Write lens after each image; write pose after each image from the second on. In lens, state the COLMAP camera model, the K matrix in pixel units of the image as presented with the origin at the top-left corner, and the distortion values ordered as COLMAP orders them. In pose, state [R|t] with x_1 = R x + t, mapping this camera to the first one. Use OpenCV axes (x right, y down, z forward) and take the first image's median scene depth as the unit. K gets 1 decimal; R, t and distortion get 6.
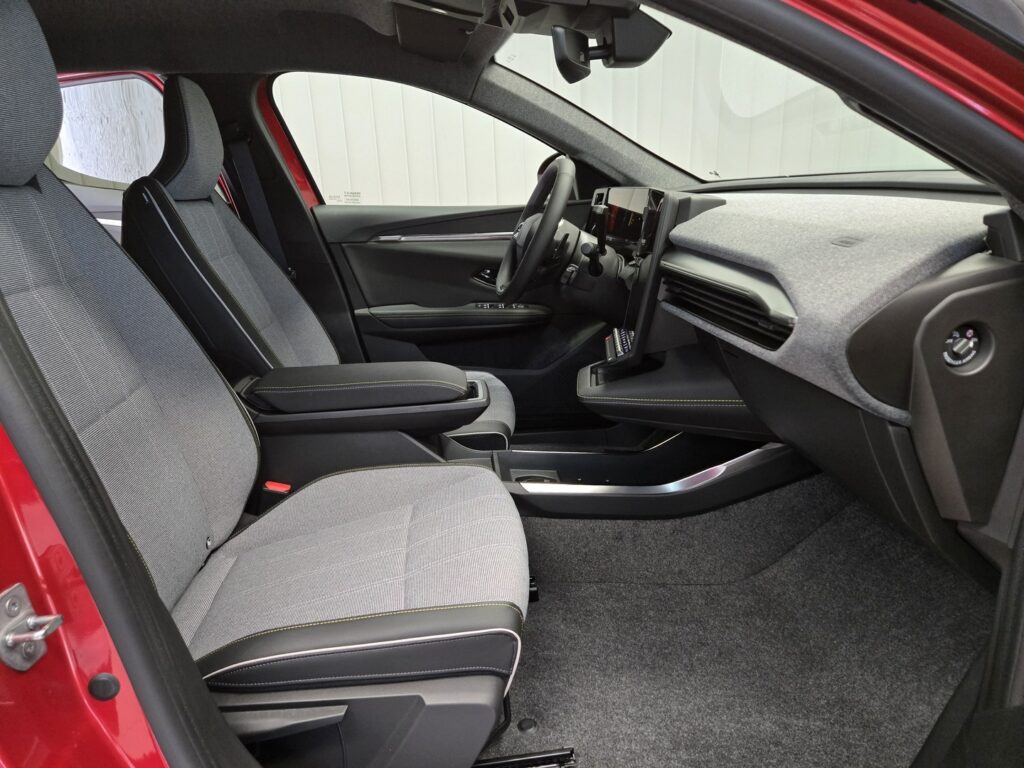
lens RADIAL K [[705.3, 0, 512.1], [0, 705.3, 348.0], [0, 0, 1]] dist [0.038644, -0.000550]
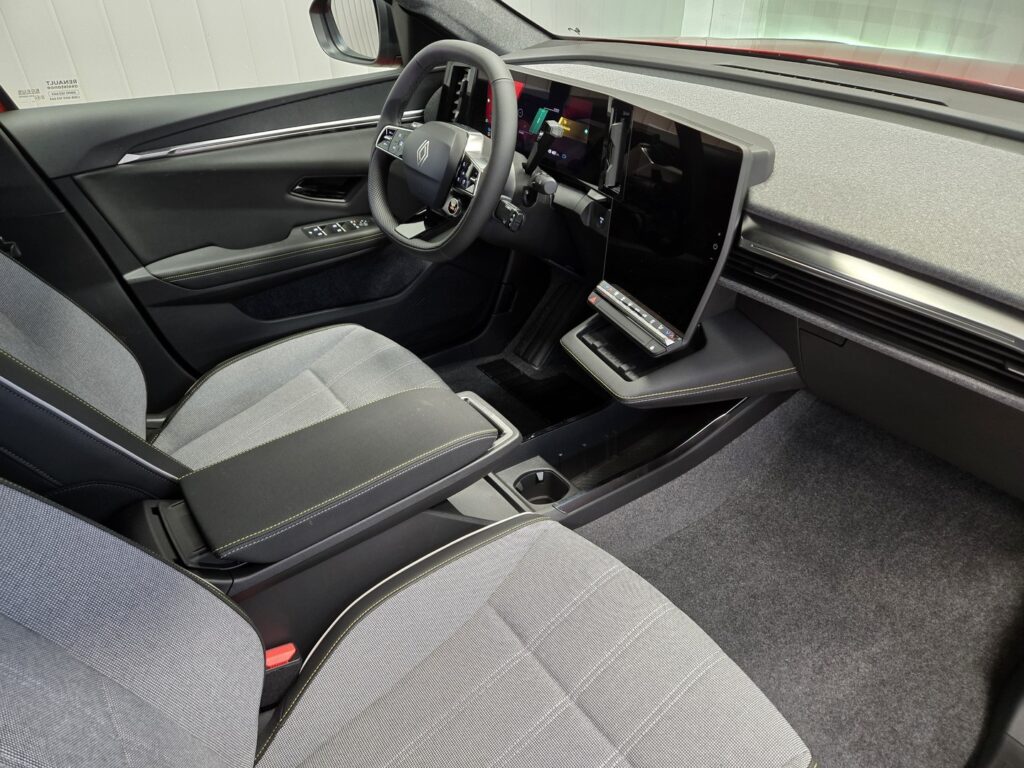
lens RADIAL K [[705.3, 0, 512.1], [0, 705.3, 348.0], [0, 0, 1]] dist [0.038644, -0.000550]
pose [[0.841675, -0.258769, 0.473943, -0.351331], [0.094691, 0.934827, 0.342247, -0.253827], [-0.531618, -0.243183, 0.811323, 0.373899]]
